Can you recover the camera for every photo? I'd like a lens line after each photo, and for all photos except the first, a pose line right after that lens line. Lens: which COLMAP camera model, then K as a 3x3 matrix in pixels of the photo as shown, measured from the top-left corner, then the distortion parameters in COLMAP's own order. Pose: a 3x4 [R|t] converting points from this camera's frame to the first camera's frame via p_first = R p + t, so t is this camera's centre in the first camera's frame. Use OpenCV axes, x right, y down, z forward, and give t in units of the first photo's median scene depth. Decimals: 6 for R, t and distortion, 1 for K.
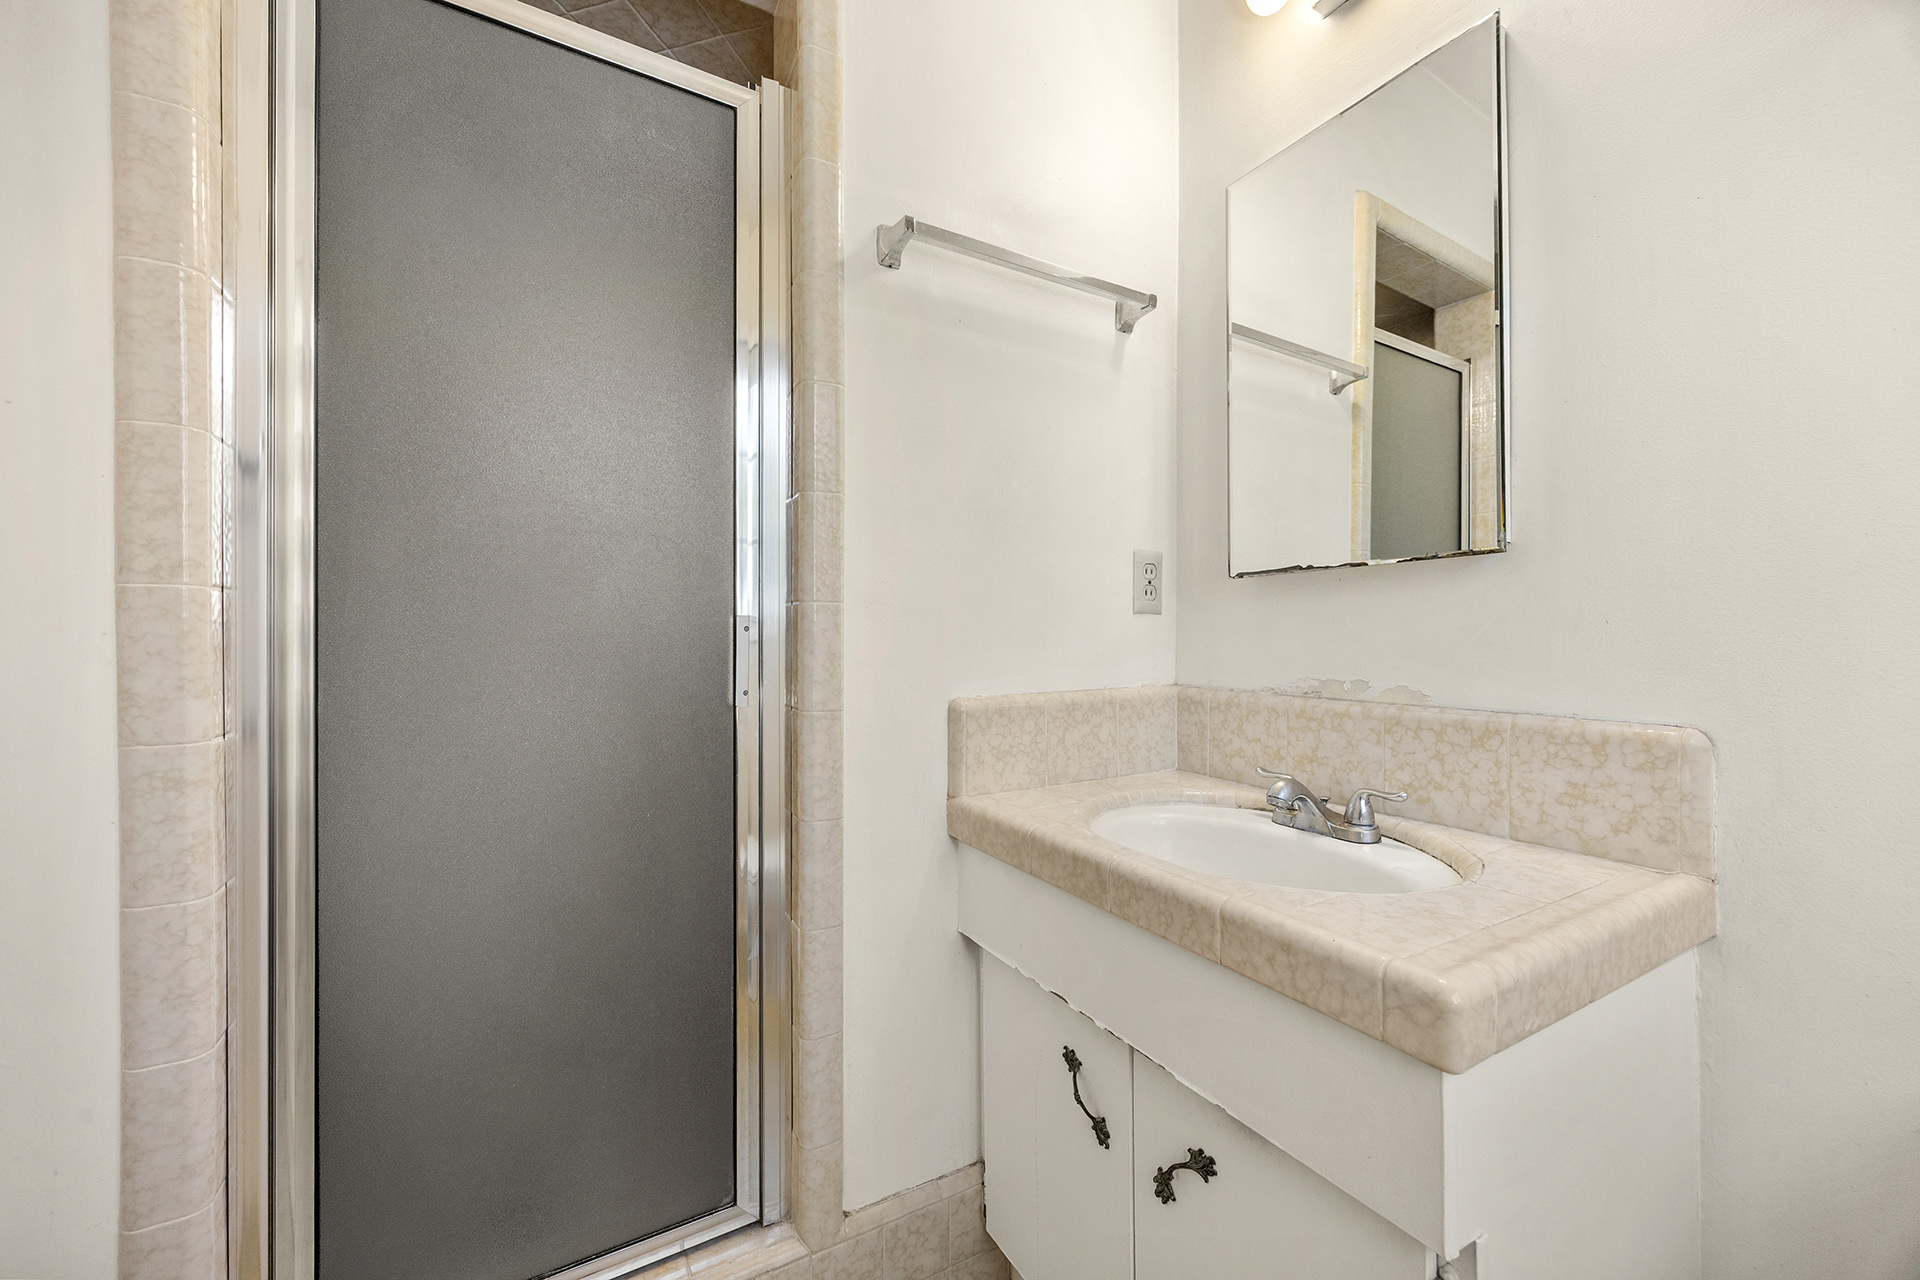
lens RADIAL K [[736.6, 0, 964.5], [0, 736.6, 642.2], [0, 0, 1]] dist [-0.005644, 0.001093]
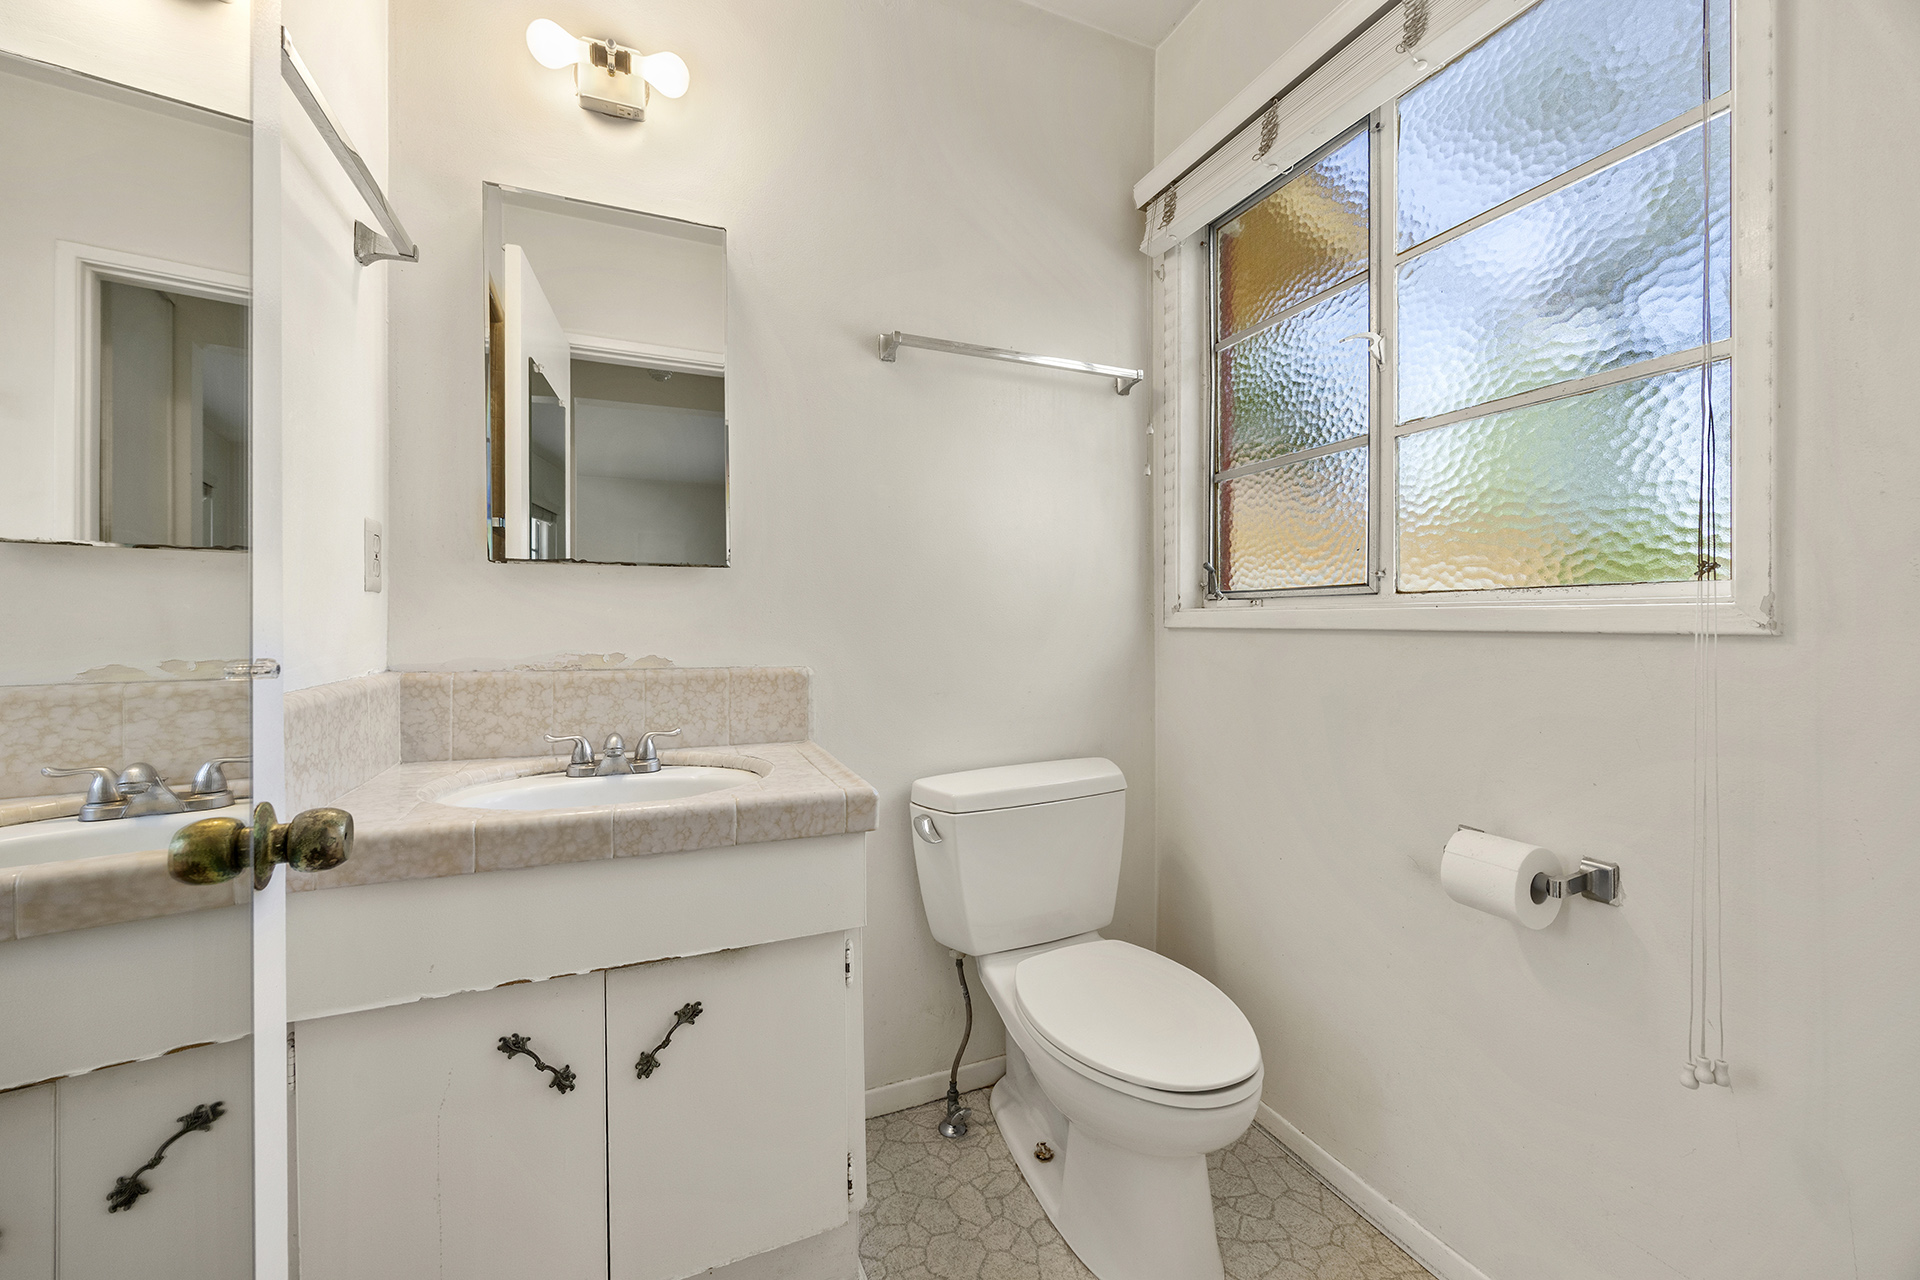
lens RADIAL K [[736.6, 0, 965.9], [0, 736.6, 629.0], [0, 0, 1]] dist [-0.005644, 0.001093]
pose [[0.119317, -0.006429, 0.992835, -0.730440], [0.002854, 0.999977, 0.006132, 0.003558], [-0.992852, 0.002102, 0.119332, 0.265143]]
